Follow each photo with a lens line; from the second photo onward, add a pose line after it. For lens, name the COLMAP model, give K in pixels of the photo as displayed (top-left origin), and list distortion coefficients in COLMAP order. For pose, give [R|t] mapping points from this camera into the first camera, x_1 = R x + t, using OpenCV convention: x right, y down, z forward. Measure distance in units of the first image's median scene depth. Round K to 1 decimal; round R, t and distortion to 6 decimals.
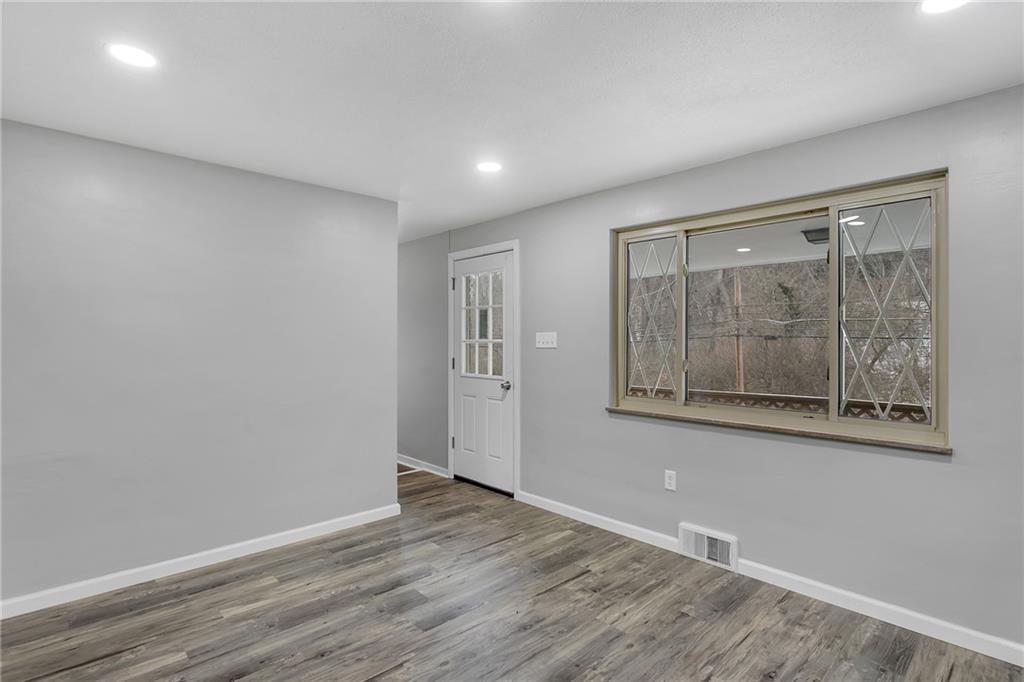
lens RADIAL K [[480.2, 0, 509.8], [0, 480.2, 341.5], [0, 0, 1]] dist [-0.000768, 0.000189]
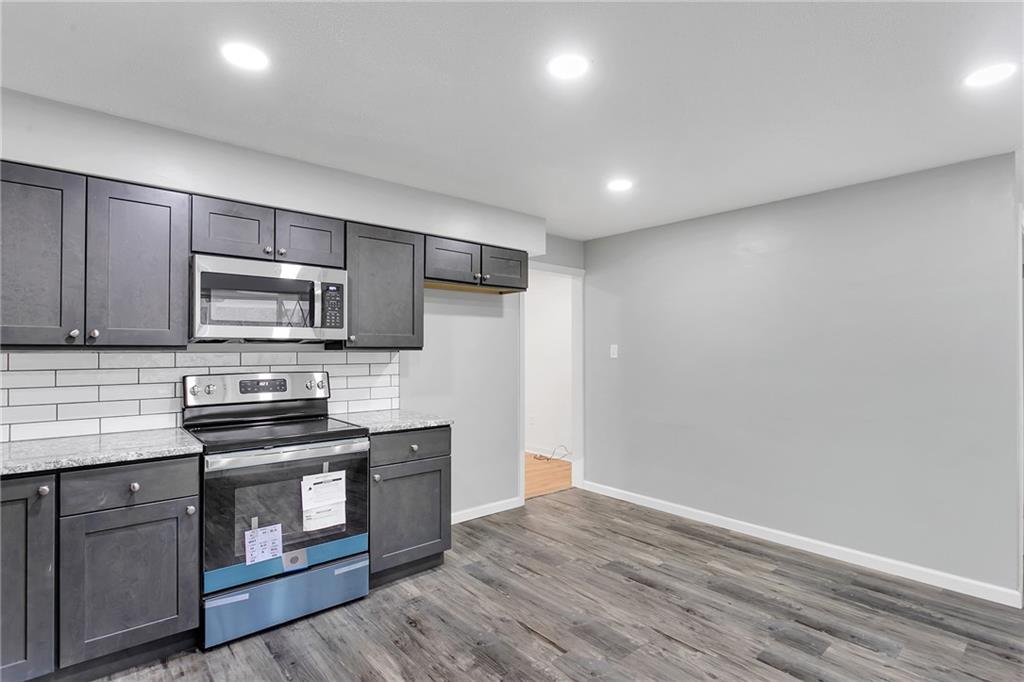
lens RADIAL K [[512.5, 0, 512.4], [0, 512.5, 345.0], [0, 0, 1]] dist [-0.003650, 0.000487]
pose [[-0.021894, -0.011984, -0.999688, 0.665571], [-0.004059, 0.999921, -0.011898, 0.024748], [0.999752, 0.003798, -0.021941, 0.470021]]
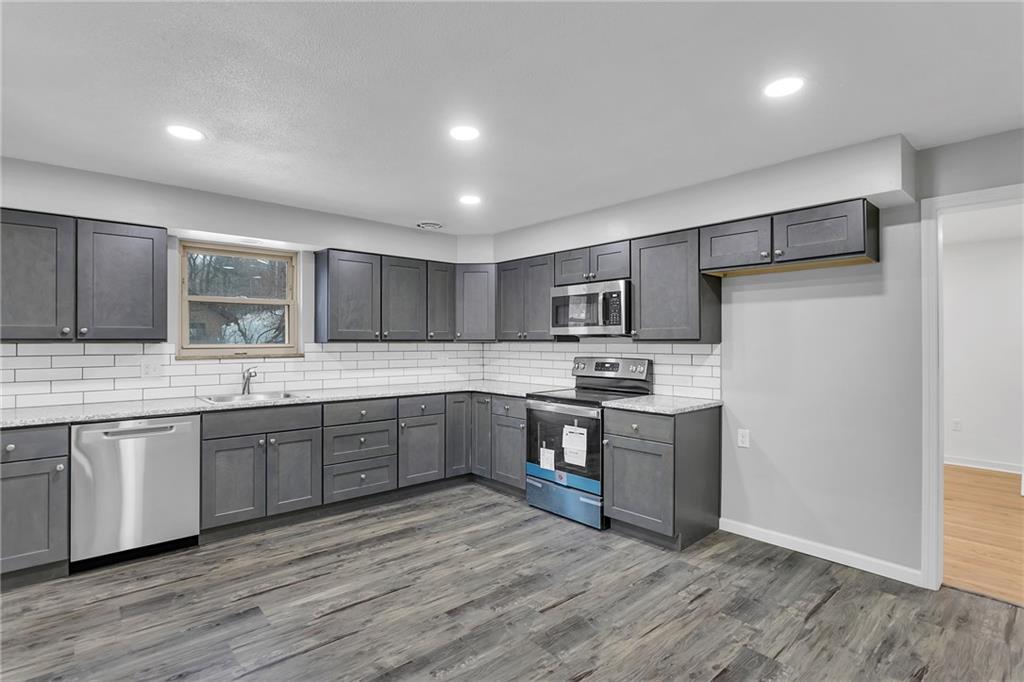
lens RADIAL K [[512.5, 0, 536.6], [0, 512.5, 337.6], [0, 0, 1]] dist [-0.003650, 0.000487]
pose [[-0.999998, -0.000714, 0.002024, -0.164237], [-0.000721, 0.999994, -0.003374, 0.016699], [-0.002021, -0.003375, -0.999992, 1.468681]]
